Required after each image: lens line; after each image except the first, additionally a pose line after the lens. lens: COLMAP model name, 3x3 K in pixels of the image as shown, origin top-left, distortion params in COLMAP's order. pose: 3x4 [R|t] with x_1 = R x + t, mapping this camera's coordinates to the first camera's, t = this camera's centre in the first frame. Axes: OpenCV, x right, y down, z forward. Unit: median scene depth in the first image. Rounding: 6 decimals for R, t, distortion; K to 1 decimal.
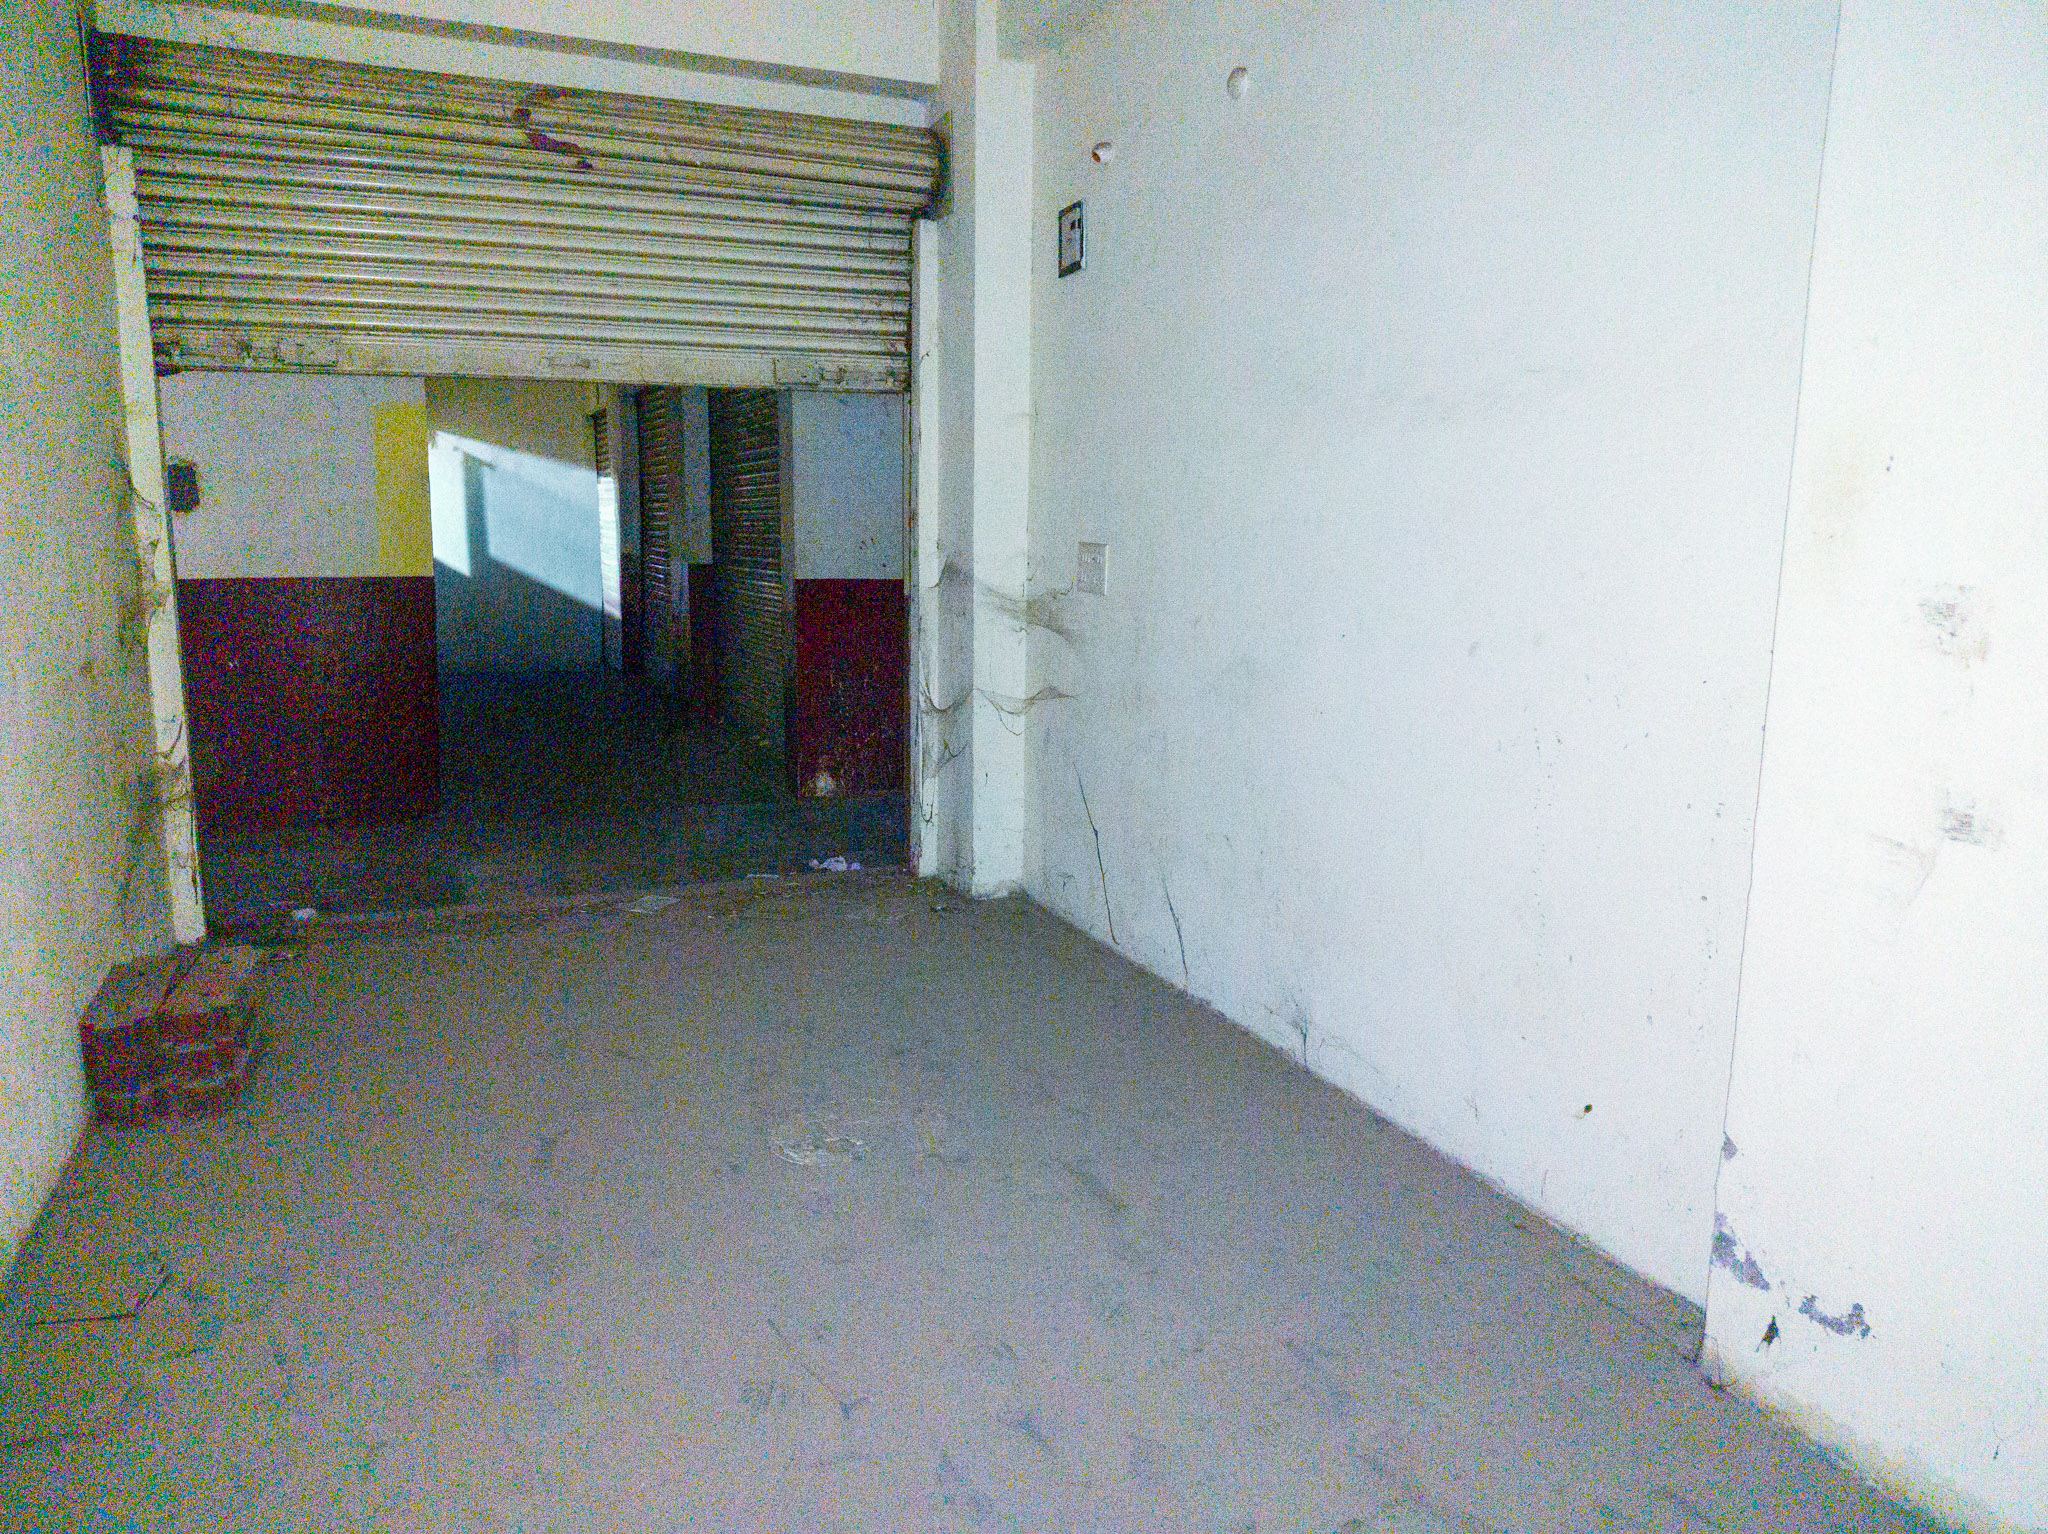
lens RADIAL K [[1401.6, 0, 1009.3], [0, 1401.6, 780.8], [0, 0, 1]] dist [0.049558, -0.048093]
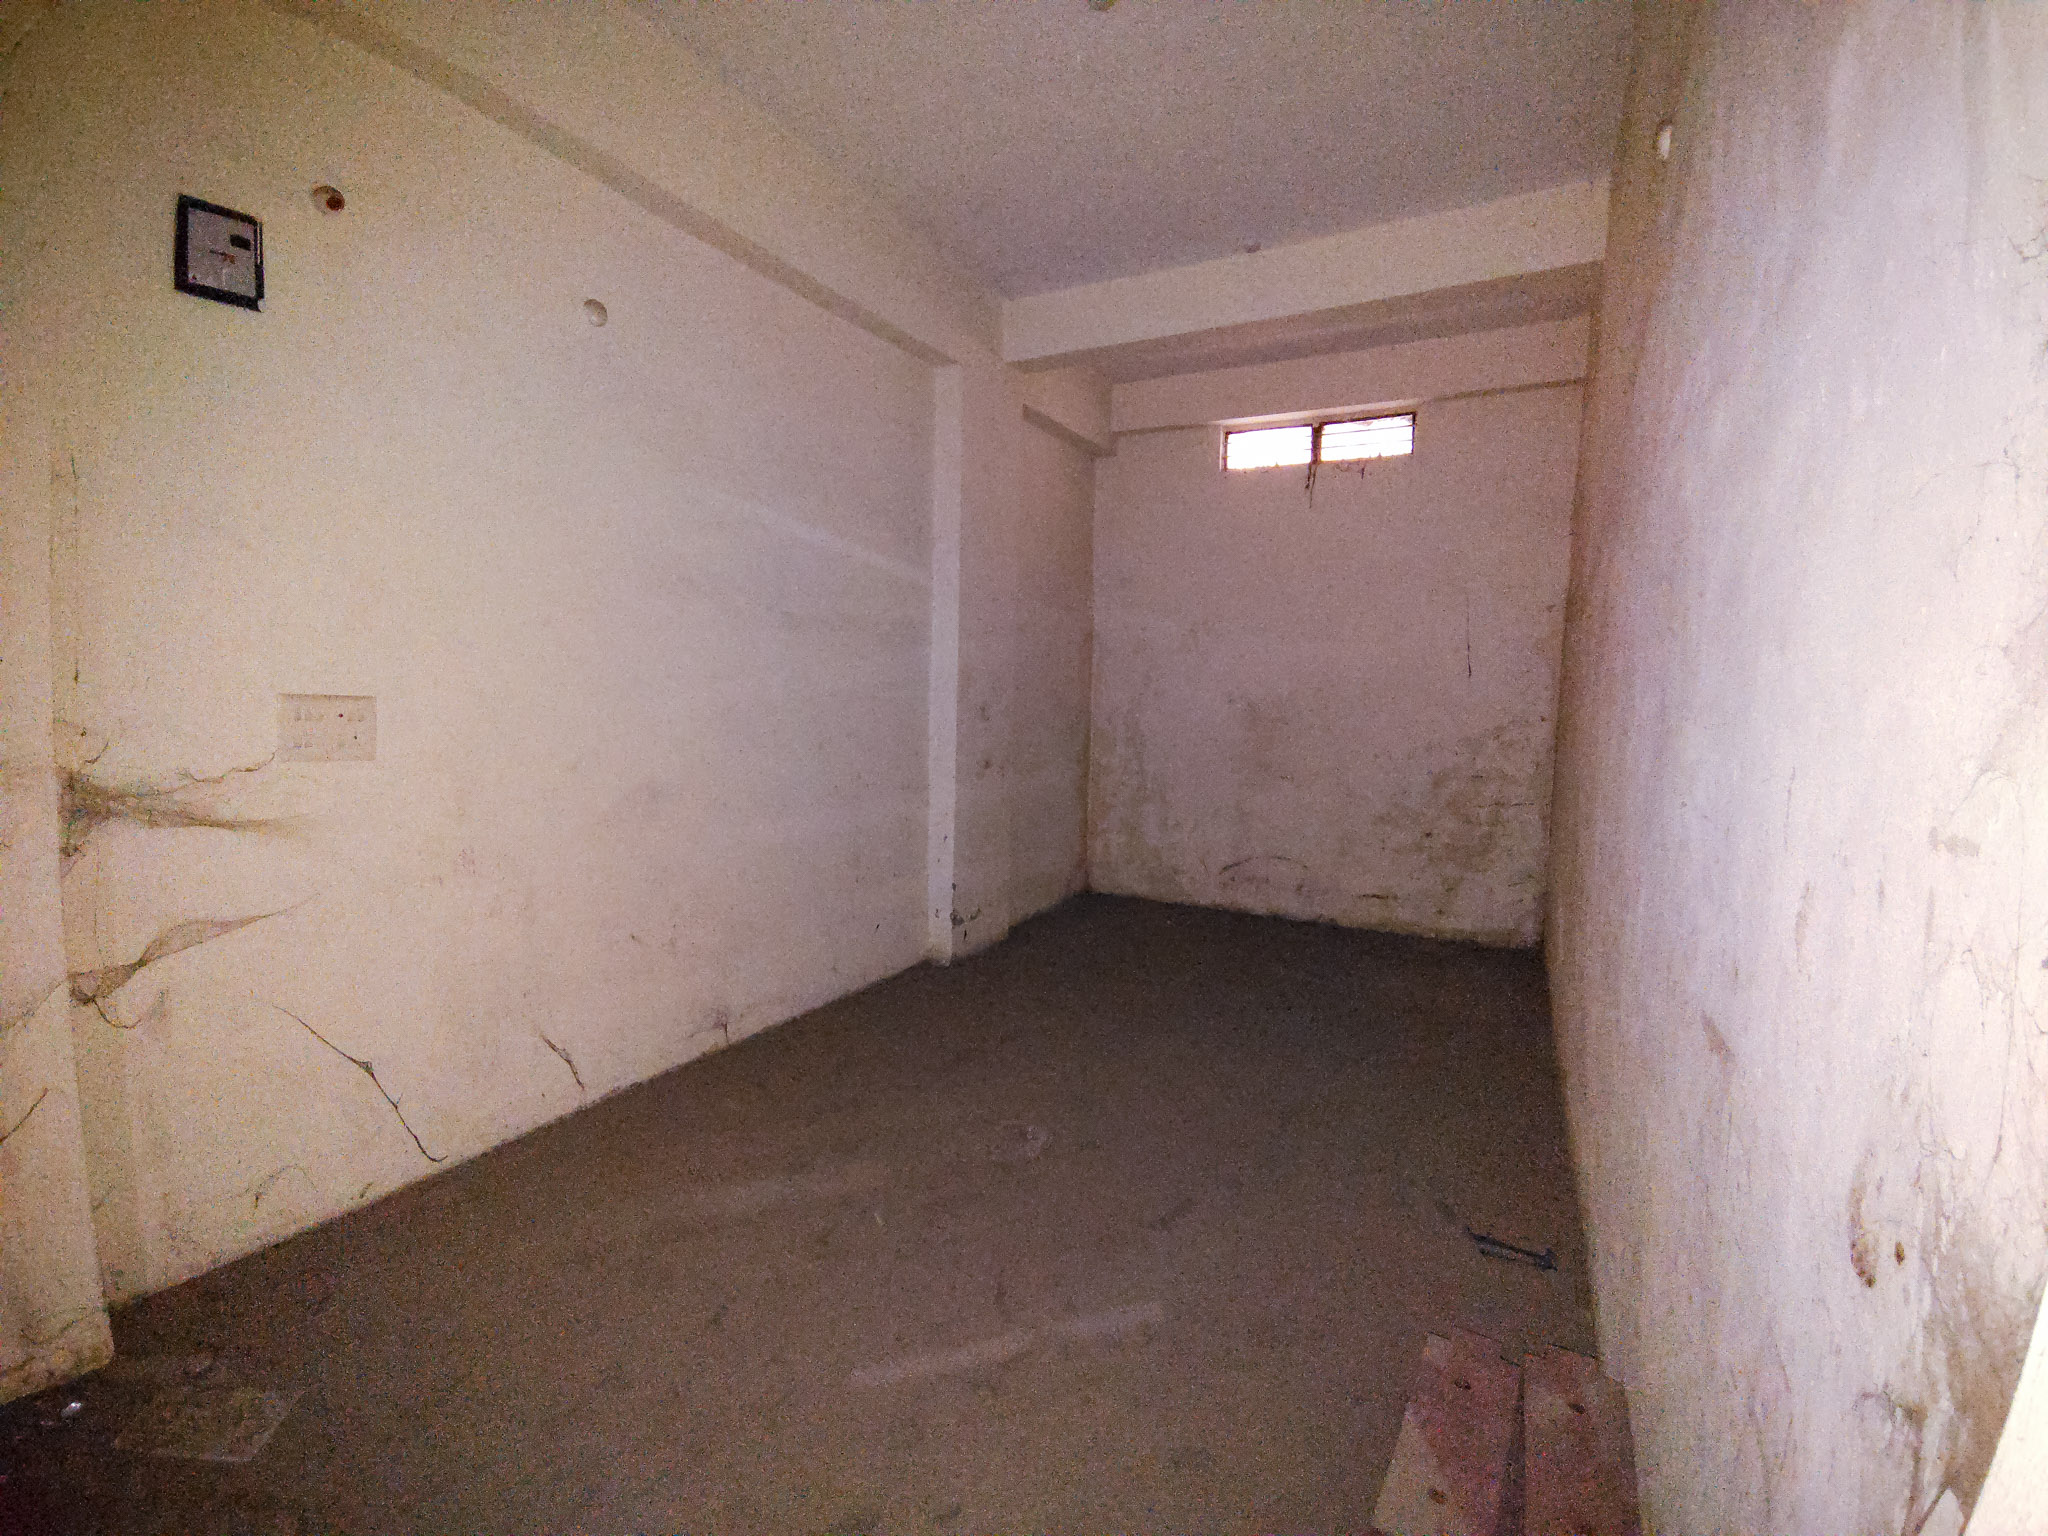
lens RADIAL K [[937.7, 0, 1036.2], [0, 937.7, 768.4], [0, 0, 1]] dist [-0.005689, 0.000735]
pose [[-0.637920, -0.087739, 0.765089, -0.590533], [0.107124, 0.973720, 0.200983, -0.198185], [-0.762616, 0.210170, -0.611756, 1.063383]]
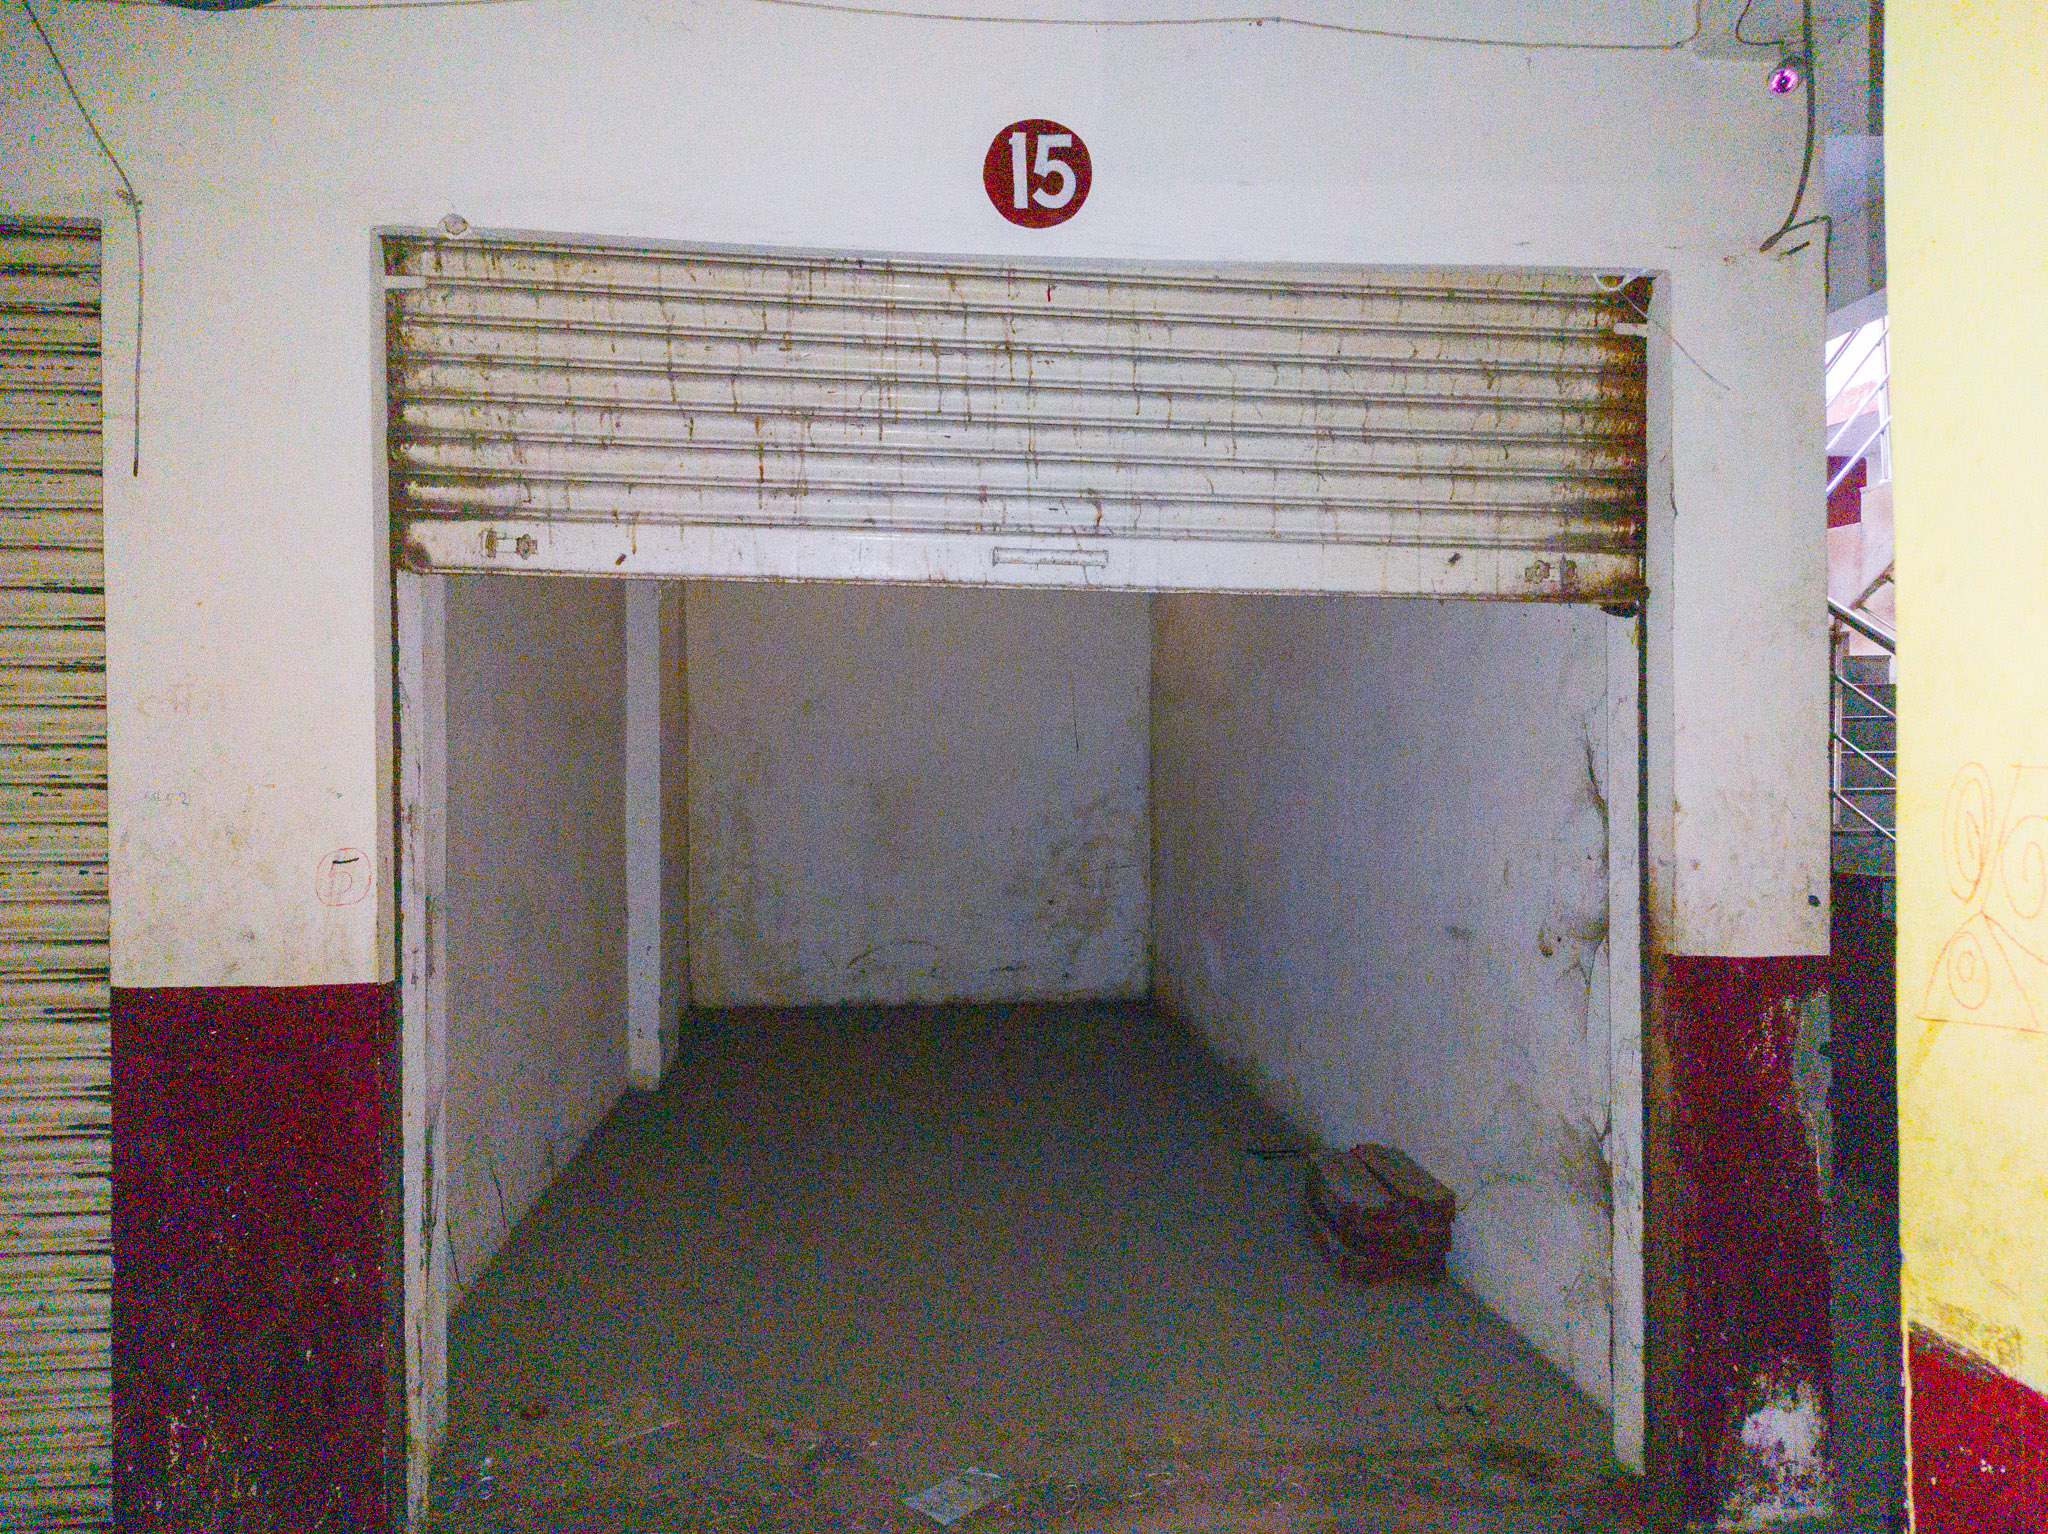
lens RADIAL K [[1401.6, 0, 1037.1], [0, 1401.6, 754.3], [0, 0, 1]] dist [0.049558, -0.048093]
pose [[-0.956573, -0.006758, 0.291416, -0.525294], [0.046640, 0.983303, 0.175897, -0.350247], [-0.287739, 0.181850, -0.940286, 1.714750]]
